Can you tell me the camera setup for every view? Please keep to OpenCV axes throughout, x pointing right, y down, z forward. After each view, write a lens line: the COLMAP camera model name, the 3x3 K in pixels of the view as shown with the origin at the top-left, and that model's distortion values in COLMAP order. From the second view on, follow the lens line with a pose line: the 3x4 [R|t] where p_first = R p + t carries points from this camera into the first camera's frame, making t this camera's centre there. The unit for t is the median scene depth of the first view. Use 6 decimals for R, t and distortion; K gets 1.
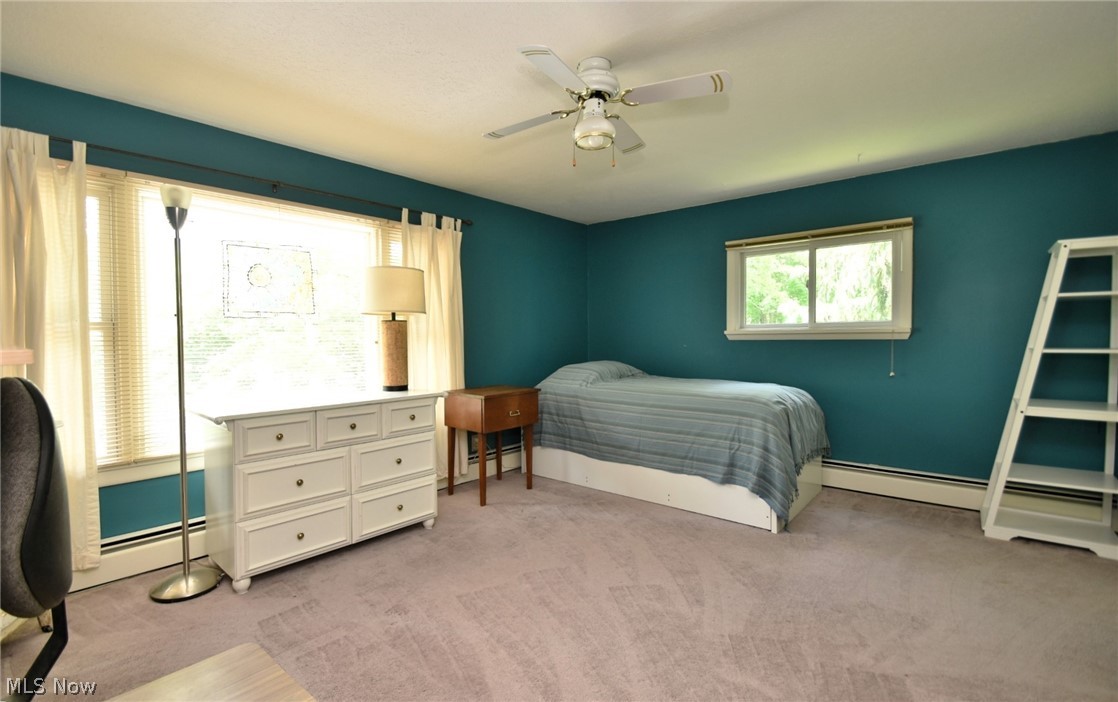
lens RADIAL K [[520.7, 0, 559.0], [0, 520.7, 351.0], [0, 0, 1]] dist [-0.000573, -0.000201]
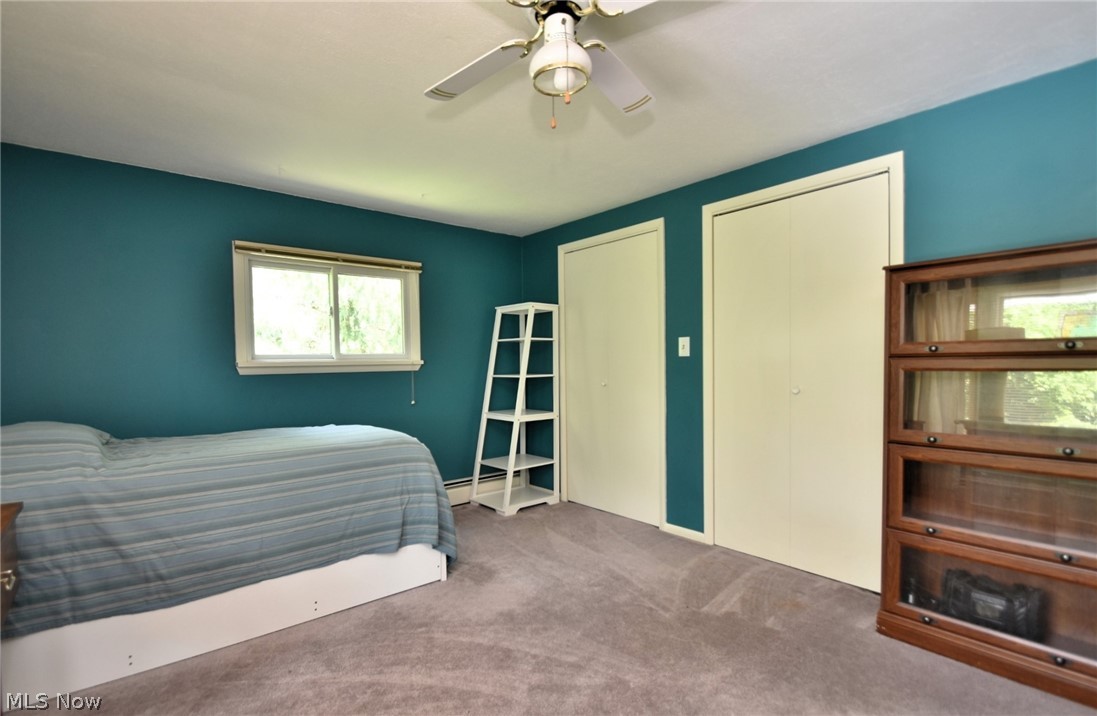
lens RADIAL K [[500.9, 0, 547.7], [0, 500.9, 372.9], [0, 0, 1]] dist [-0.015285, -0.000495]
pose [[0.176620, -0.015088, 0.984164, -0.360651], [0.041755, 0.999097, 0.007824, -0.014414], [-0.983393, 0.039712, 0.177090, 0.561531]]
